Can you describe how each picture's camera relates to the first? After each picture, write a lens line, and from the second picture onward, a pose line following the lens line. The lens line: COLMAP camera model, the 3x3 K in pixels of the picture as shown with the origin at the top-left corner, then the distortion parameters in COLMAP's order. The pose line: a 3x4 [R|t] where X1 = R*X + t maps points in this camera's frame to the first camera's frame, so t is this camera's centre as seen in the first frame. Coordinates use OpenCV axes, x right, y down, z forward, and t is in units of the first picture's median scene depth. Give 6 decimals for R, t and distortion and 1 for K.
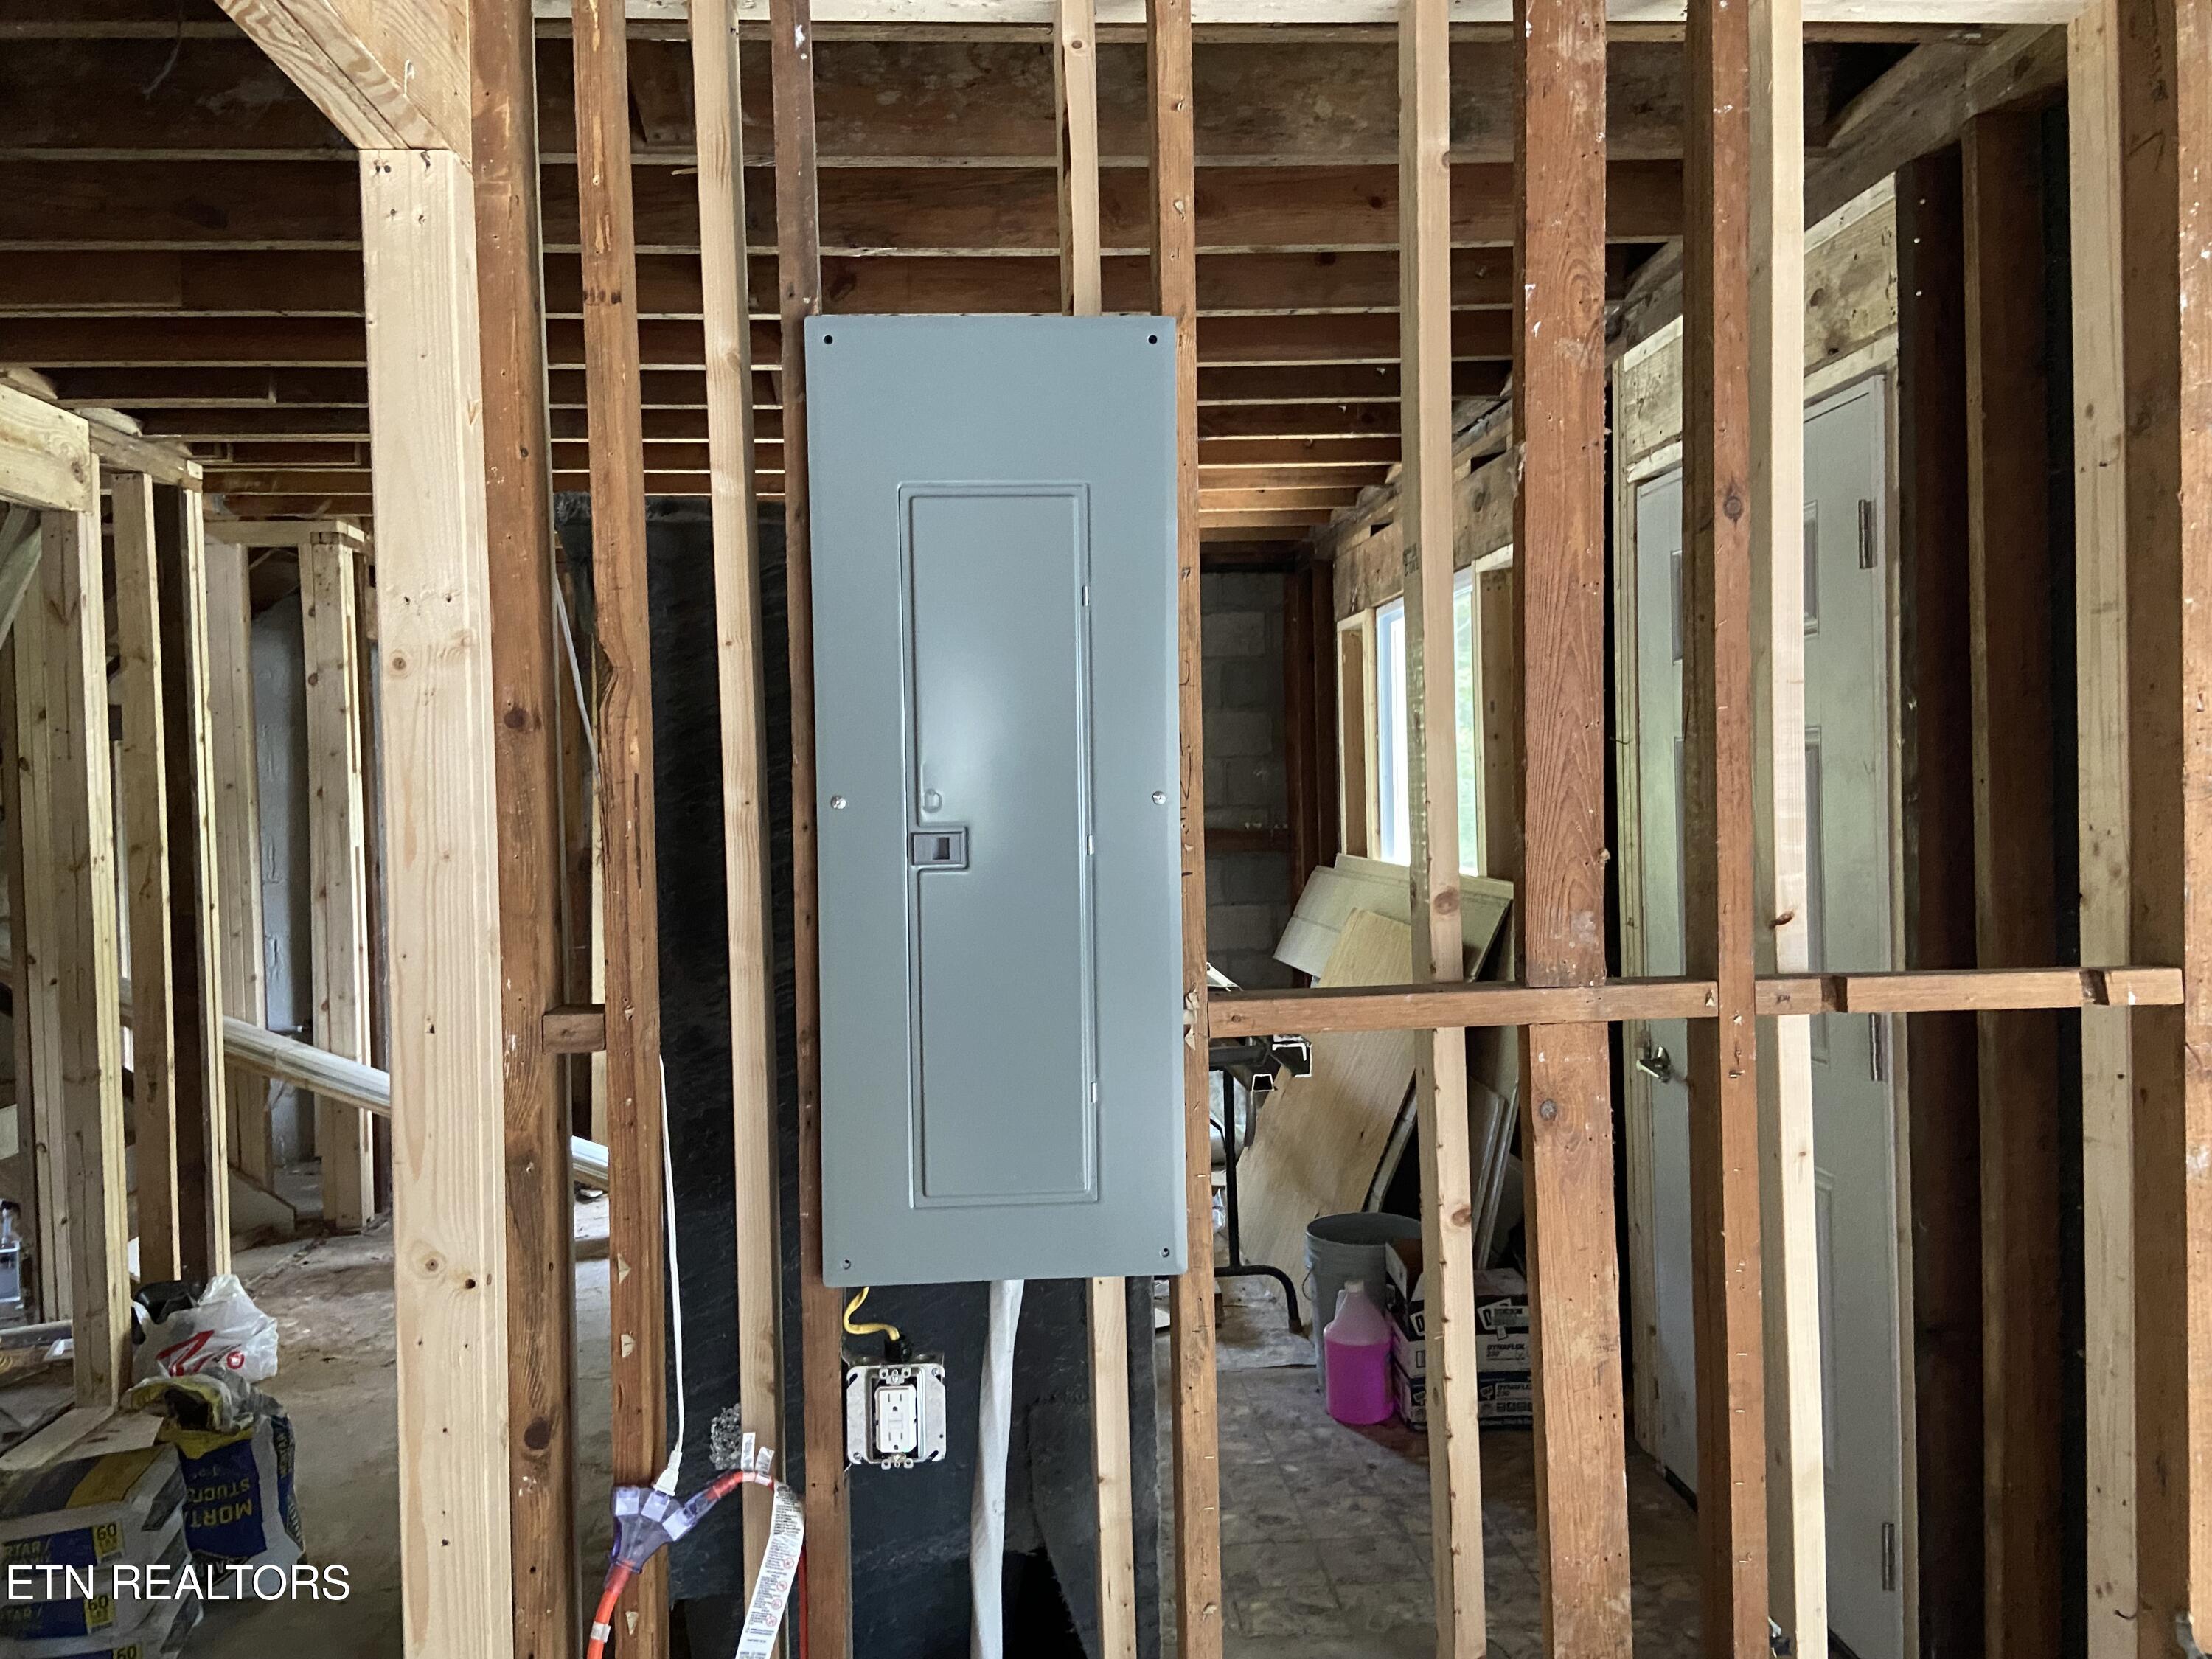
lens RADIAL K [[1635.5, 0, 1106.0], [0, 1635.5, 829.5], [0, 0, 1]] dist [0.068228, -0.093974]
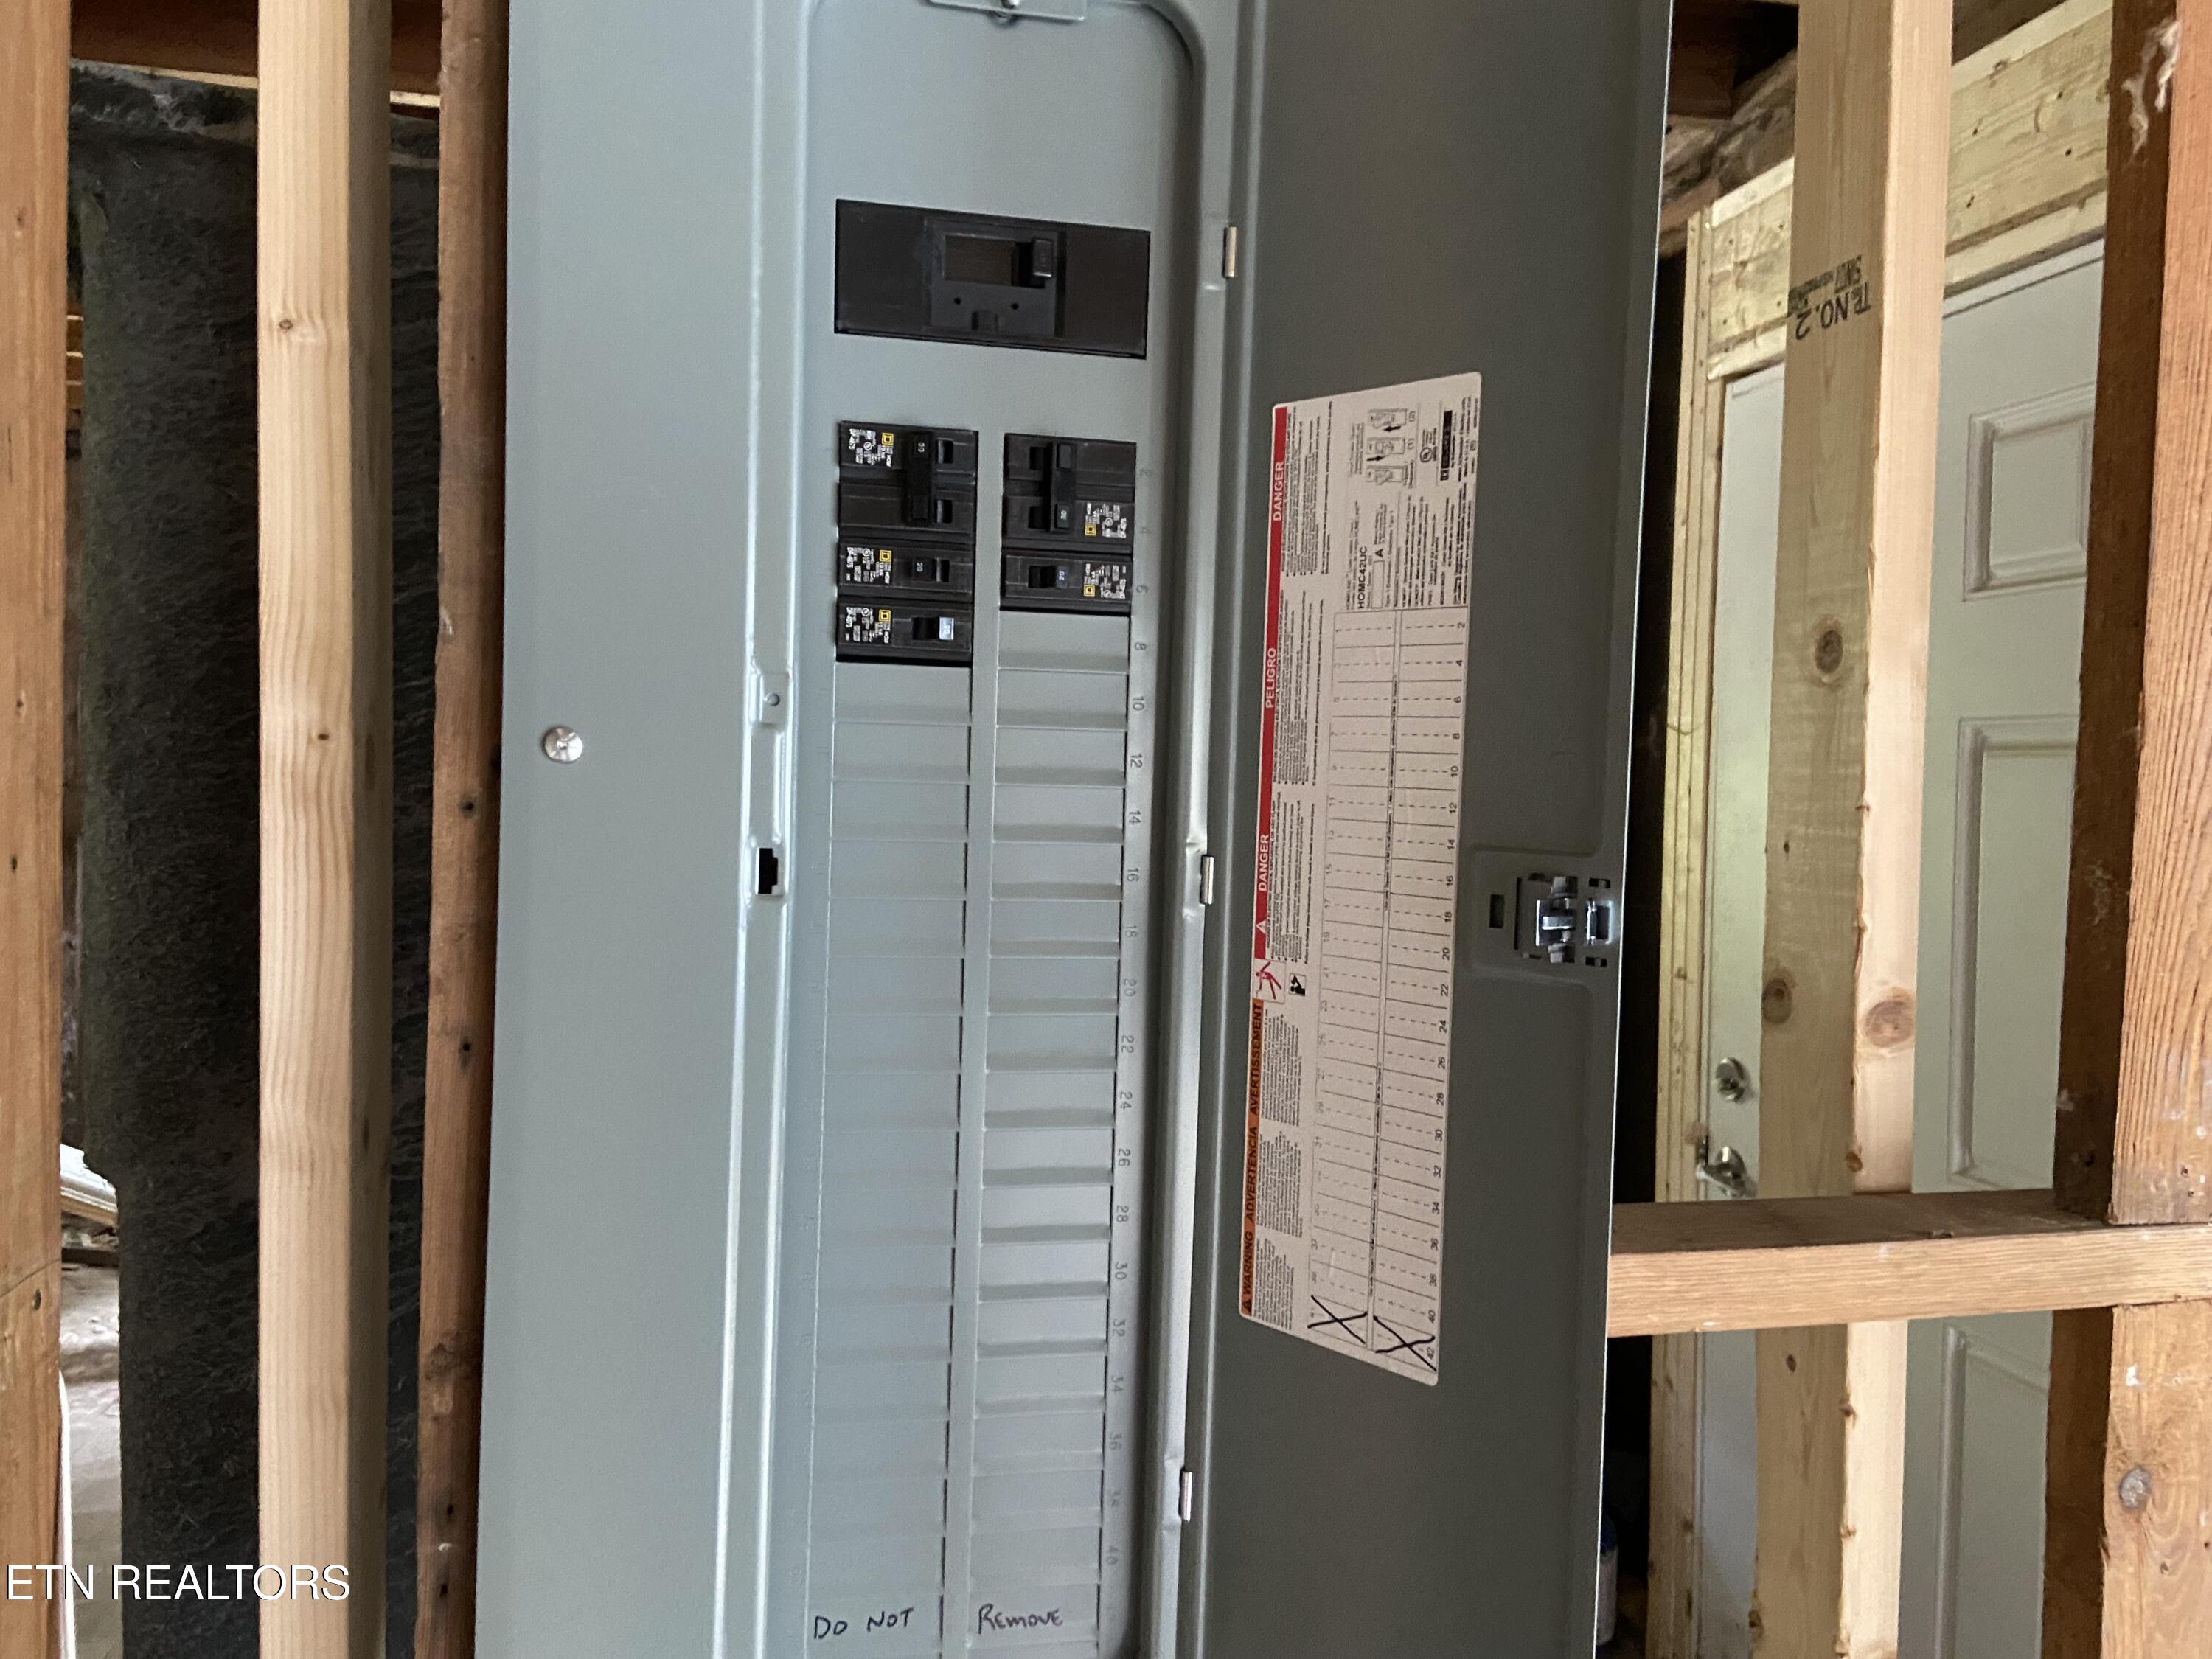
lens RADIAL K [[1635.5, 0, 1106.0], [0, 1635.5, 829.5], [0, 0, 1]] dist [0.068228, -0.093974]
pose [[0.988958, 0.042103, 0.142086, -0.088198], [-0.043448, 0.999035, 0.006373, -0.004264], [-0.141681, -0.012476, 0.989834, 0.579494]]
